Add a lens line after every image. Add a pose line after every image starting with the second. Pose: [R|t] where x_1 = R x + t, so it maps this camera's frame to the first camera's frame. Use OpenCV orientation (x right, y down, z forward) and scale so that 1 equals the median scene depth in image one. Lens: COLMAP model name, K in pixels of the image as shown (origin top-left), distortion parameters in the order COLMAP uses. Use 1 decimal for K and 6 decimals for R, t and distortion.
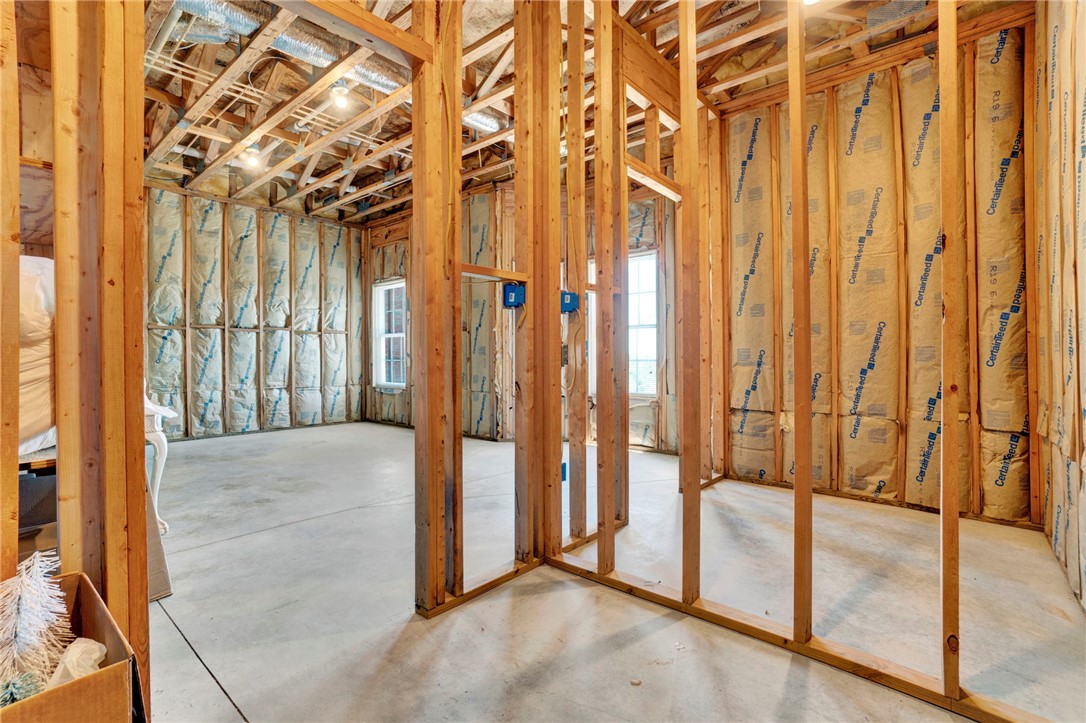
lens RADIAL K [[500.8, 0, 545.8], [0, 500.8, 358.2], [0, 0, 1]] dist [-0.005709, -0.000021]
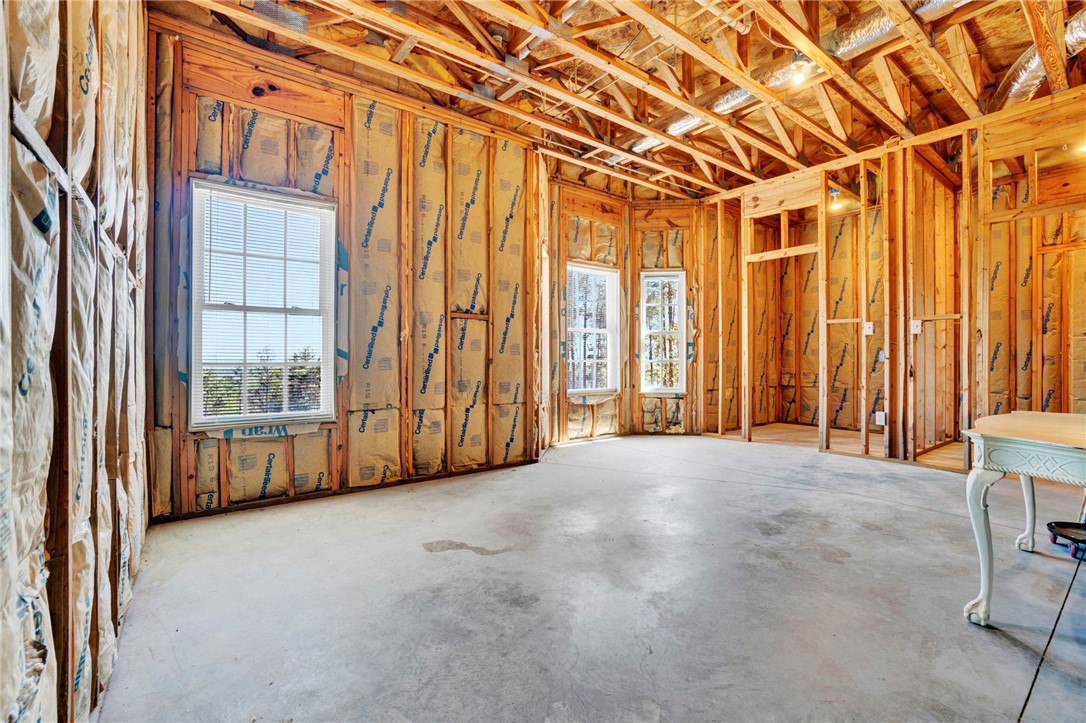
lens RADIAL K [[500.8, 0, 546.6], [0, 500.8, 359.6], [0, 0, 1]] dist [-0.005709, -0.000021]
pose [[0.175505, 0.001795, 0.984477, -0.880357], [0.007516, 0.999967, -0.003163, 0.002044], [-0.984450, 0.007954, 0.175486, 0.821823]]
